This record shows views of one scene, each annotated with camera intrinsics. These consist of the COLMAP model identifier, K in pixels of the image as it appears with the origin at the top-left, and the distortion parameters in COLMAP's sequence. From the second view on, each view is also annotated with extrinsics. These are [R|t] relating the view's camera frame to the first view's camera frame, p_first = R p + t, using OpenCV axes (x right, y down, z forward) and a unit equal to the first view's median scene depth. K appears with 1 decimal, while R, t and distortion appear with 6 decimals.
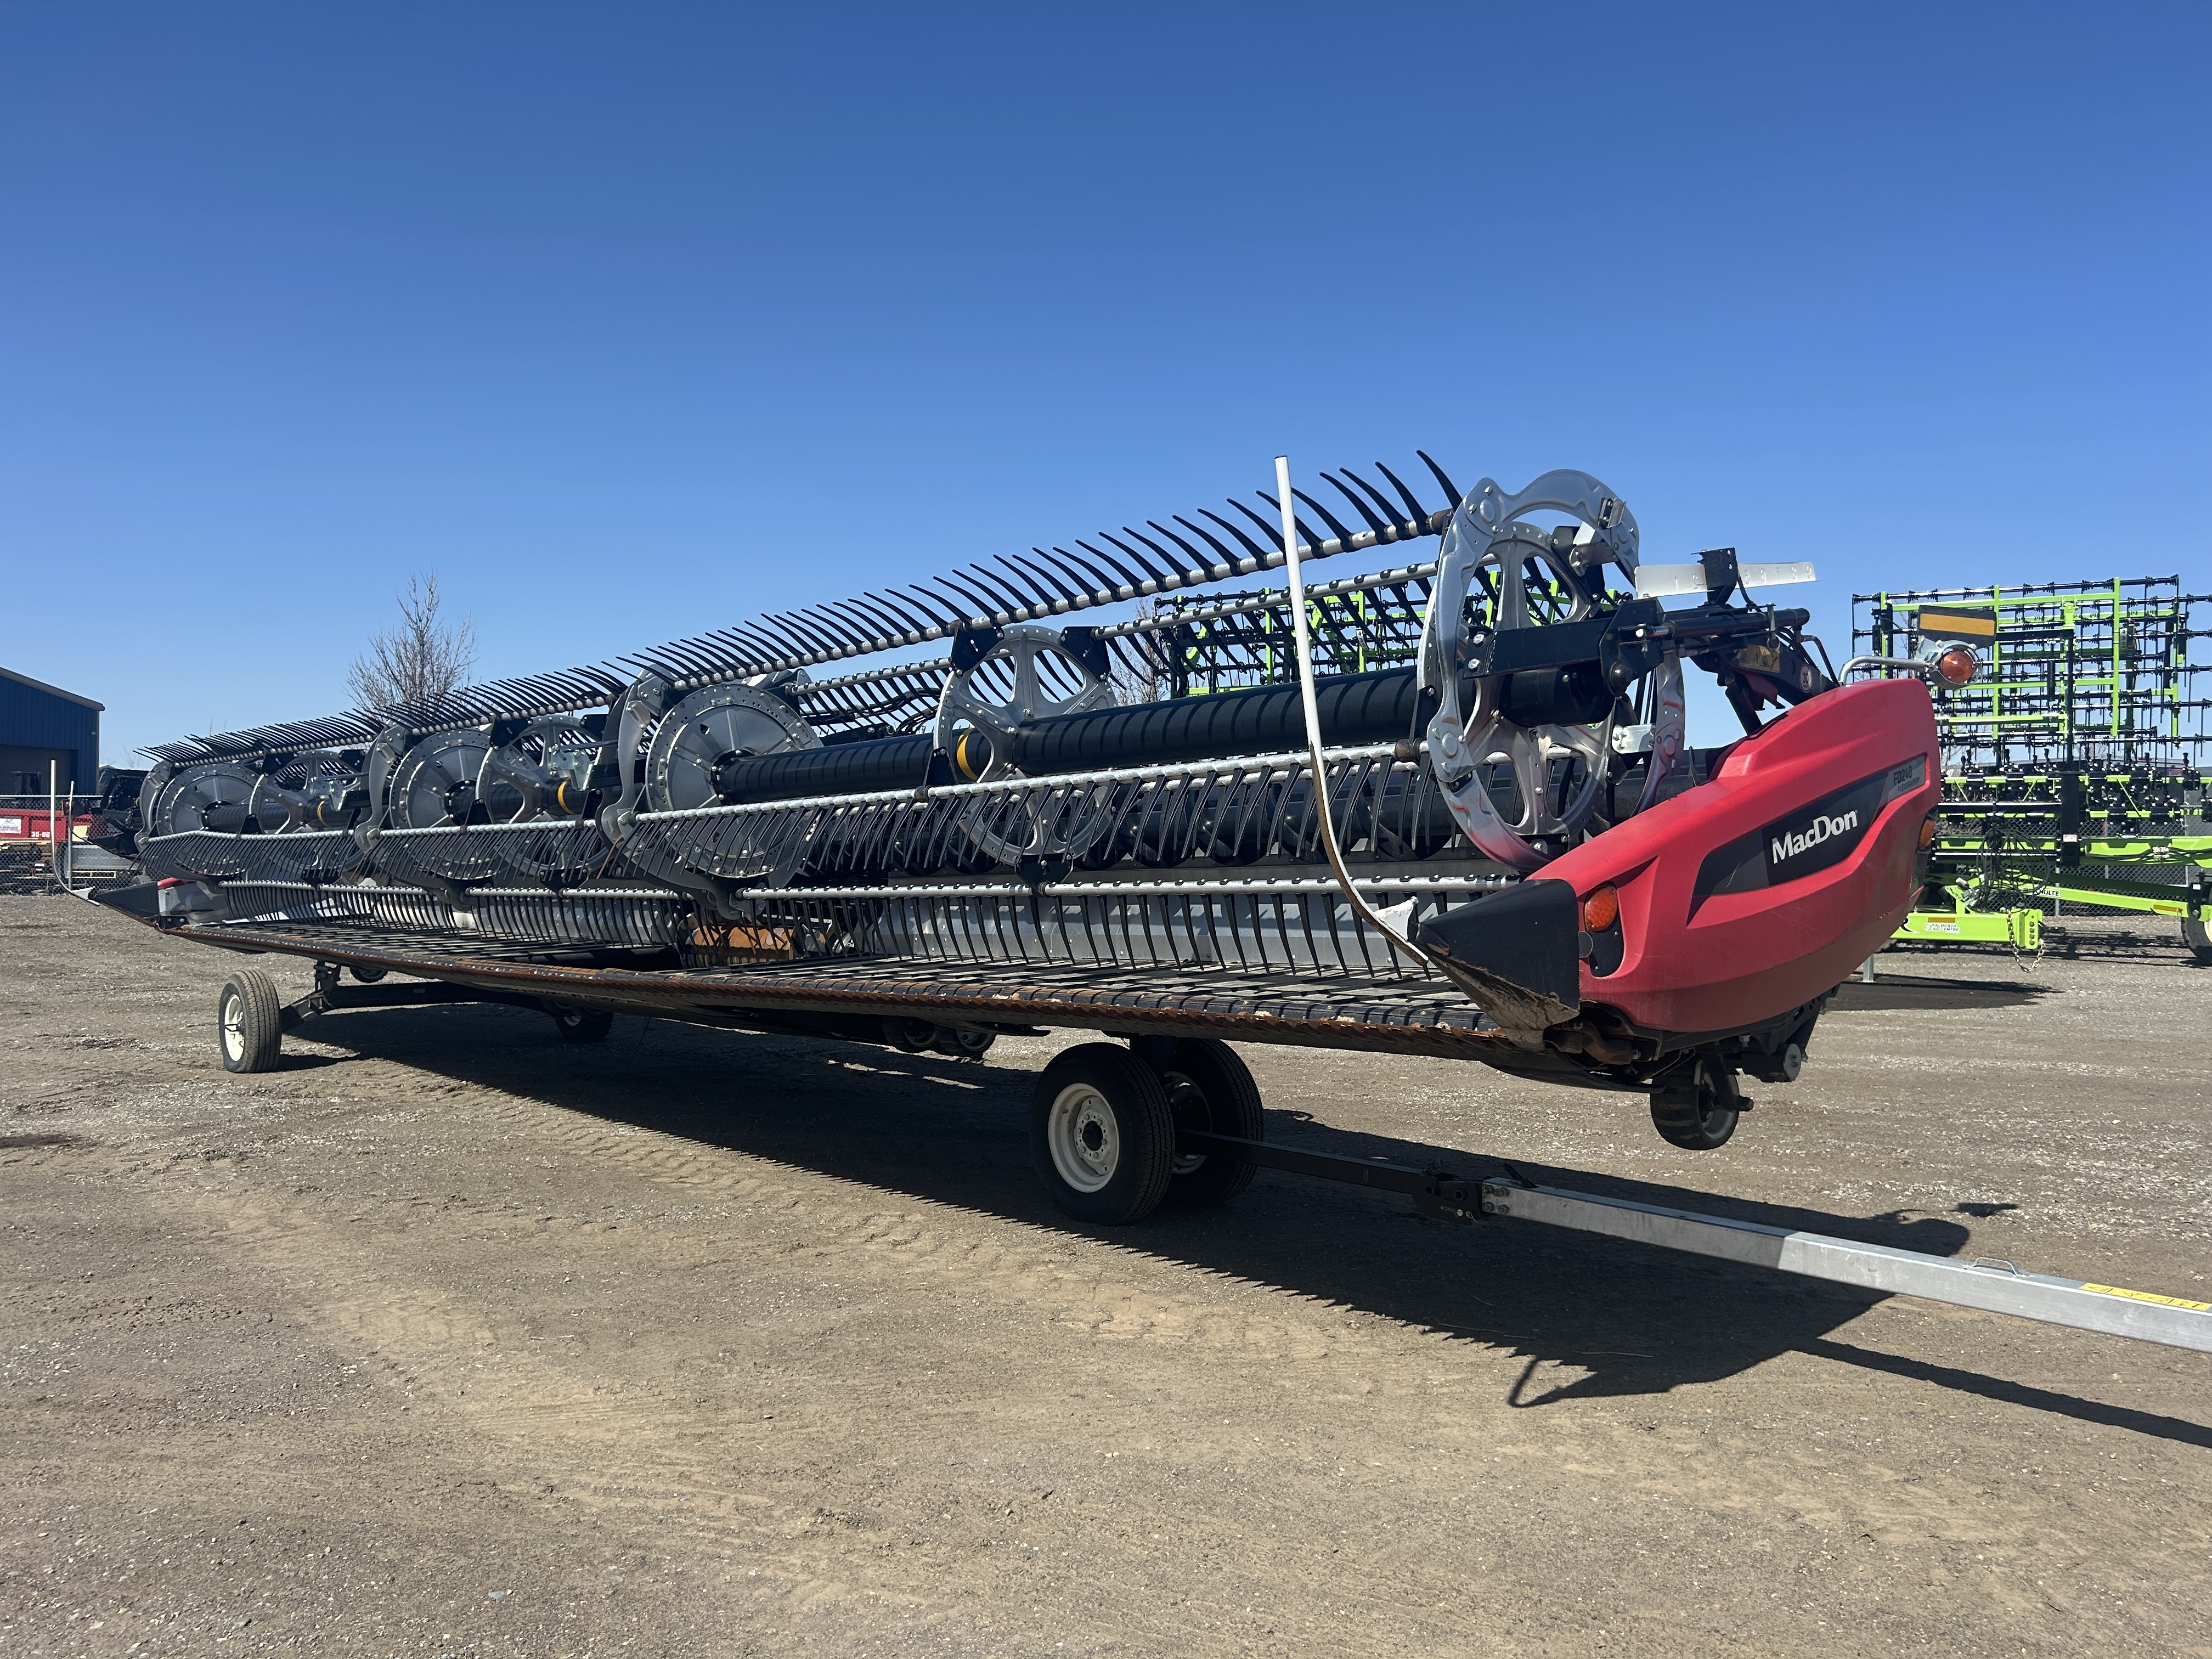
lens RADIAL K [[1638.1, 0, 1093.7], [0, 1638.1, 870.1], [0, 0, 1]] dist [0.054394, -0.062565]
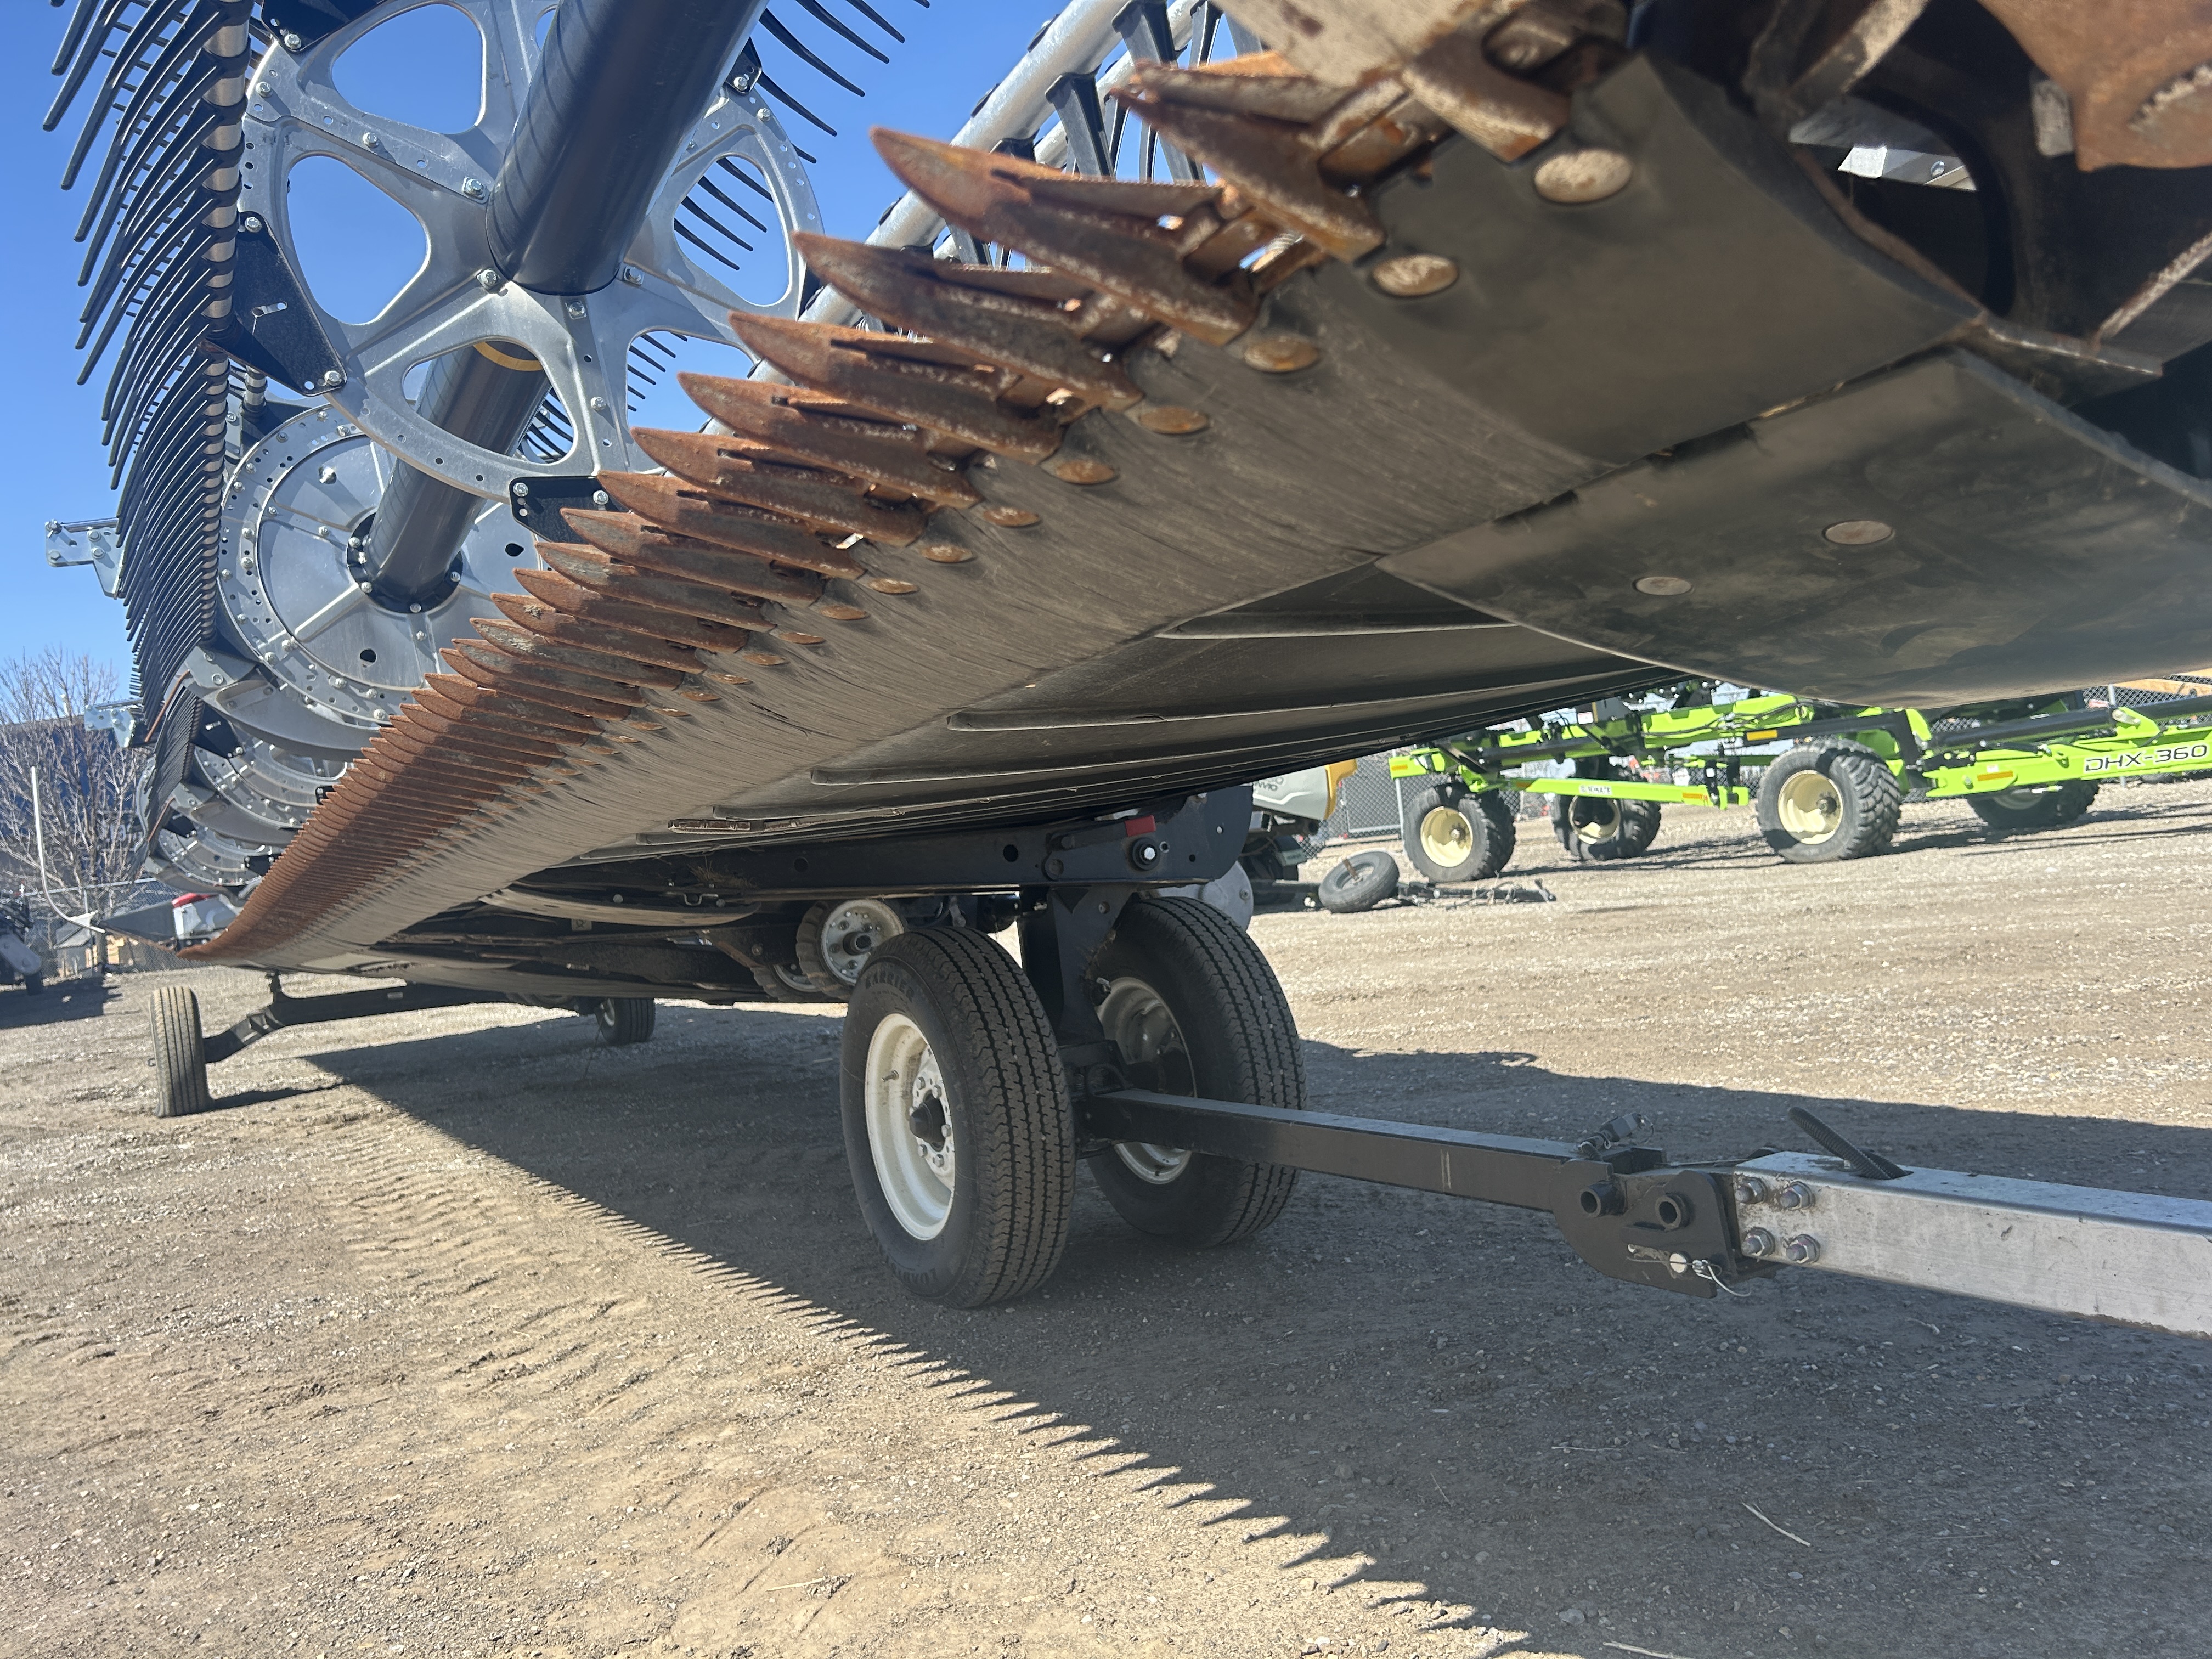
lens RADIAL K [[1649.1, 0, 1103.7], [0, 1649.1, 834.3], [0, 0, 1]] dist [0.001918, 0.003634]
pose [[0.970413, -0.110992, -0.214426, 0.160018], [0.106806, 0.993795, -0.031050, 0.099049], [0.216542, 0.007229, 0.976247, 0.538185]]
